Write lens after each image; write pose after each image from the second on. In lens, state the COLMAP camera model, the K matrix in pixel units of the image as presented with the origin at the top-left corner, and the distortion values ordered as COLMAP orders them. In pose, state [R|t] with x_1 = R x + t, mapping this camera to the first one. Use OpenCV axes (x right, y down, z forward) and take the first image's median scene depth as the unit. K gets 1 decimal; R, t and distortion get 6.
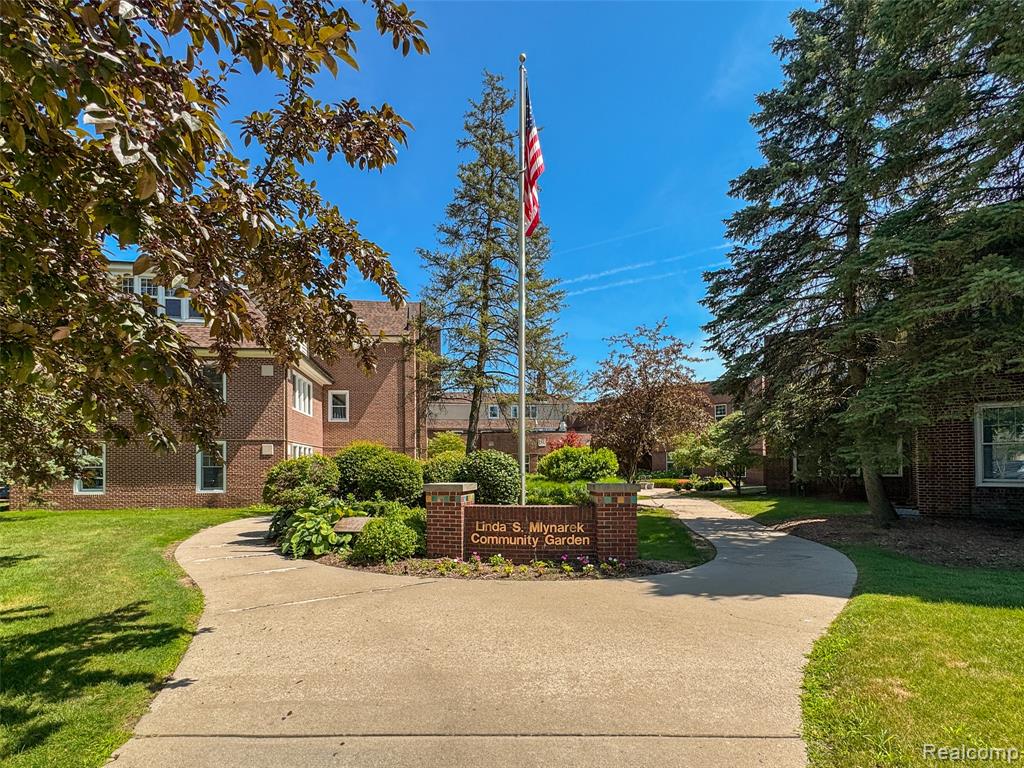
lens RADIAL K [[410.7, 0, 515.3], [0, 410.7, 386.1], [0, 0, 1]] dist [-0.000526, 0.000091]
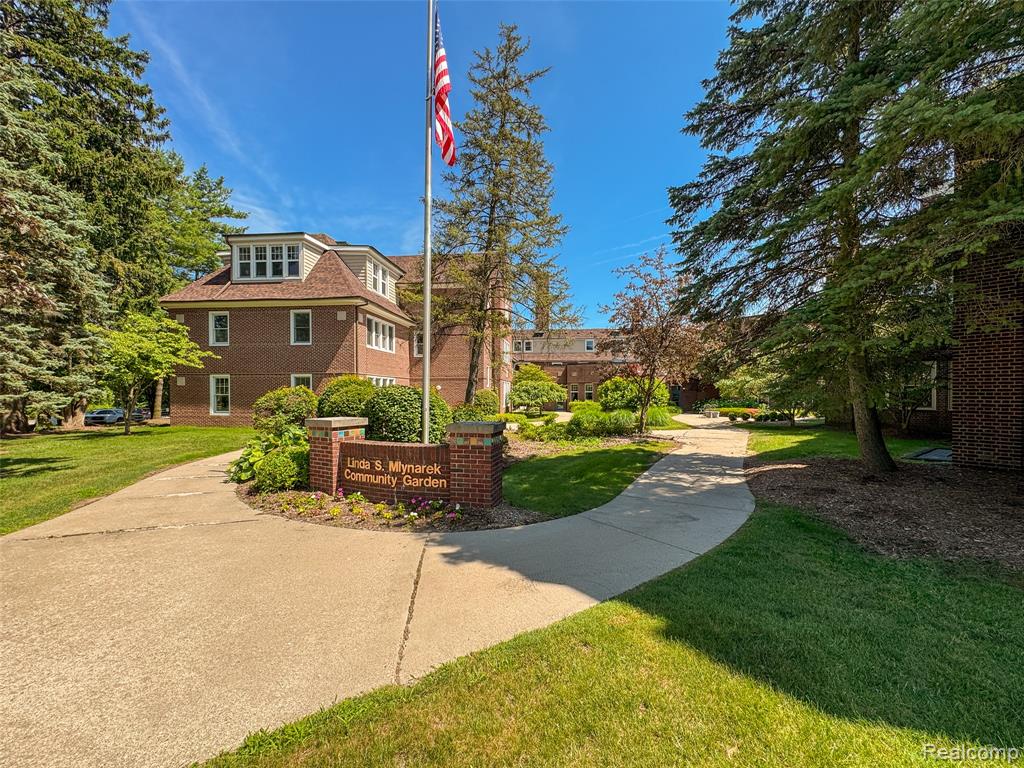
lens RADIAL K [[366.2, 0, 511.7], [0, 366.2, 339.7], [0, 0, 1]] dist [-0.001121, -0.000101]
pose [[0.979537, -0.023323, -0.199910, 0.453675], [0.032219, 0.998625, 0.041364, 0.019957], [0.198670, -0.046958, 0.978941, 0.213245]]
